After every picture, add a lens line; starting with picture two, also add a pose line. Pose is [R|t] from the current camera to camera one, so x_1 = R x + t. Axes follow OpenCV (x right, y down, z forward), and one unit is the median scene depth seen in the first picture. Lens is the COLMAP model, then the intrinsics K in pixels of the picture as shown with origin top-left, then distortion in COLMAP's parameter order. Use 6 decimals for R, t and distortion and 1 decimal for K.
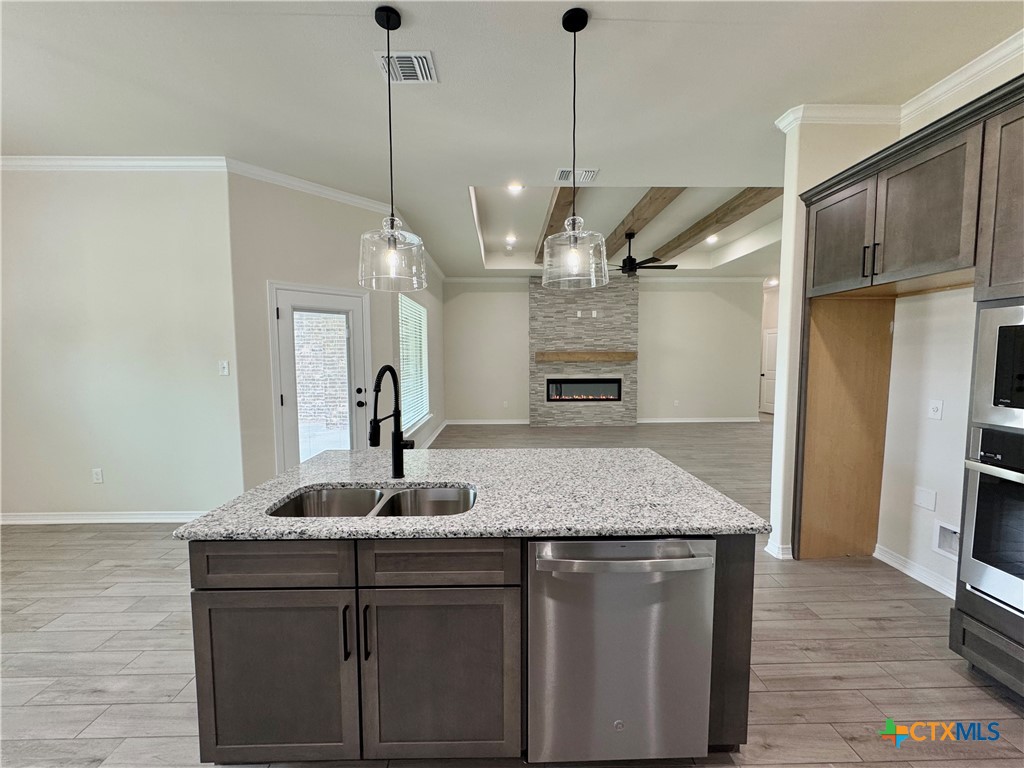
lens RADIAL K [[408.4, 0, 511.1], [0, 408.4, 385.2], [0, 0, 1]] dist [-0.003326, 0.001093]
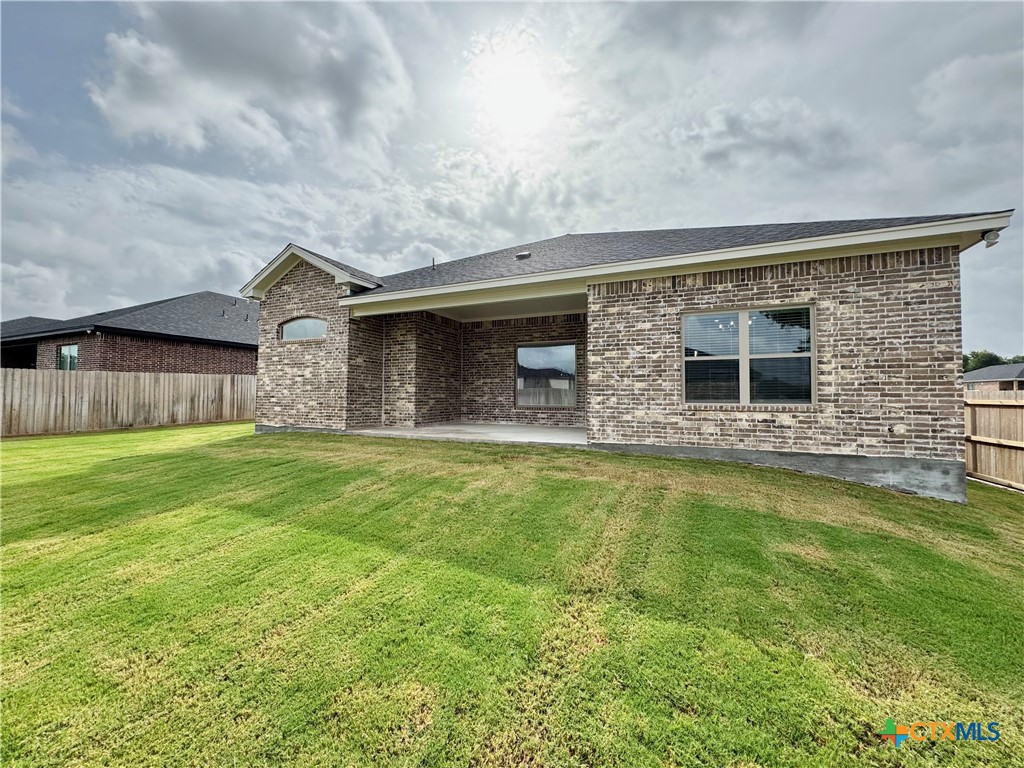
lens RADIAL K [[408.4, 0, 512.5], [0, 408.4, 385.6], [0, 0, 1]] dist [-0.003326, 0.001093]
pose [[0.428442, 0.035243, 0.902882, -1.472392], [0.055022, 0.996367, -0.065001, 0.080966], [-0.901892, 0.077527, 0.424947, 0.222844]]
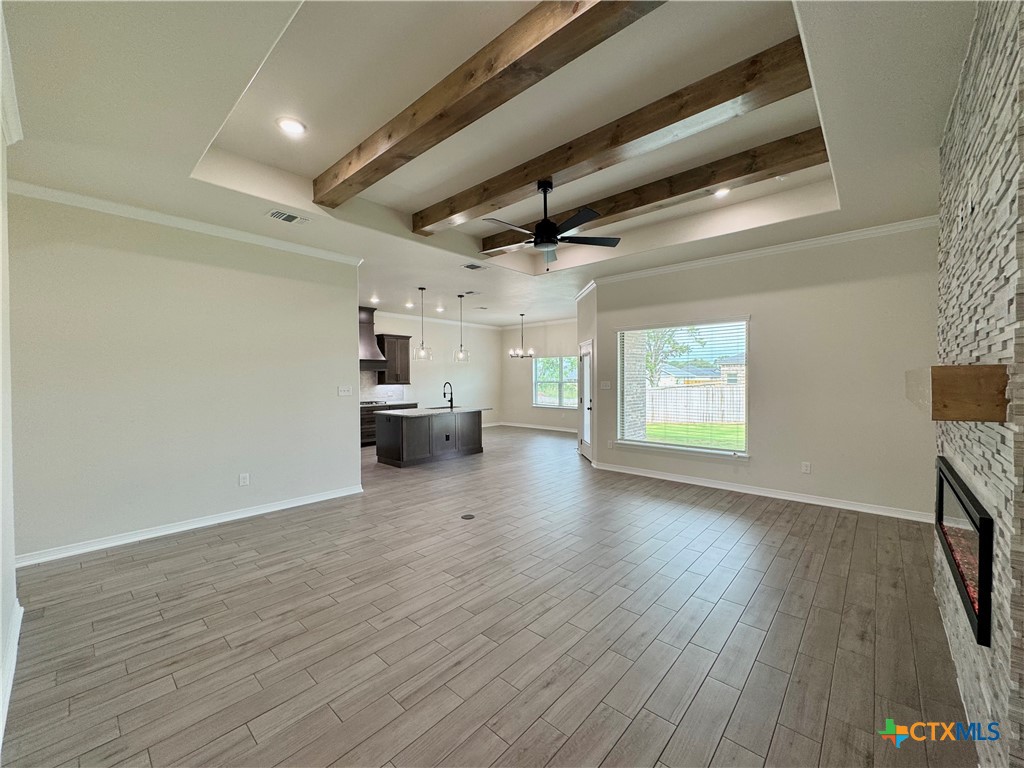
lens RADIAL K [[408.4, 0, 512.3], [0, 408.4, 384.1], [0, 0, 1]] dist [-0.003326, 0.001093]
pose [[-0.682628, 0.020192, -0.730487, 0.542722], [-0.043266, 0.996748, 0.067983, -0.078008], [0.729484, 0.078013, -0.679534, 0.979510]]
